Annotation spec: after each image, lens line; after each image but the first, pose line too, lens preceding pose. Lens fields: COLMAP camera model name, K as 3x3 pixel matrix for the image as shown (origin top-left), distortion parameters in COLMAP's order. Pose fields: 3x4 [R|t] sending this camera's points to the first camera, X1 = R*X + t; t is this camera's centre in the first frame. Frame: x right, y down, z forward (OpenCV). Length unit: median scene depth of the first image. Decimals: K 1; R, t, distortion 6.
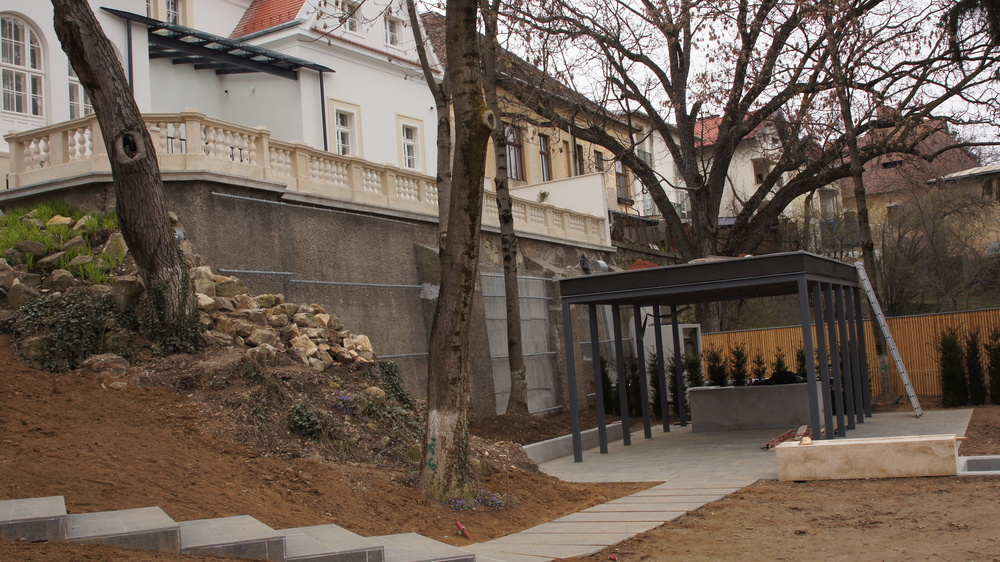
lens RADIAL K [[1113.6, 0, 500.0], [0, 1113.6, 281.0], [0, 0, 1]] dist [-0.074611, -0.000390]
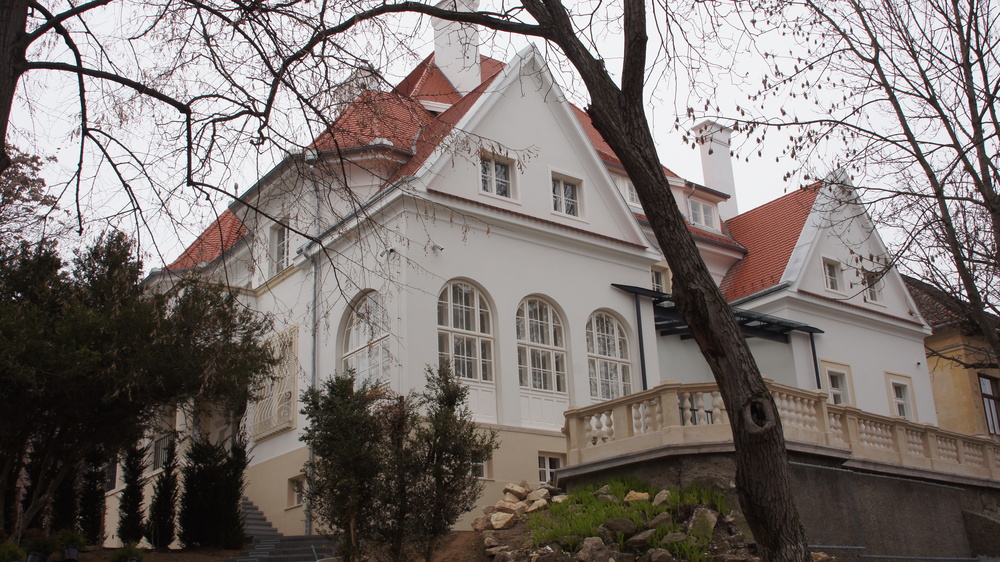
lens RADIAL K [[1113.6, 0, 500.0], [0, 1113.6, 281.0], [0, 0, 1]] dist [-0.074611, -0.000390]
pose [[0.933855, -0.090925, -0.345902, -0.137285], [0.005844, 0.970894, -0.239437, -0.005079], [0.357605, 0.221578, 0.907206, 0.025043]]
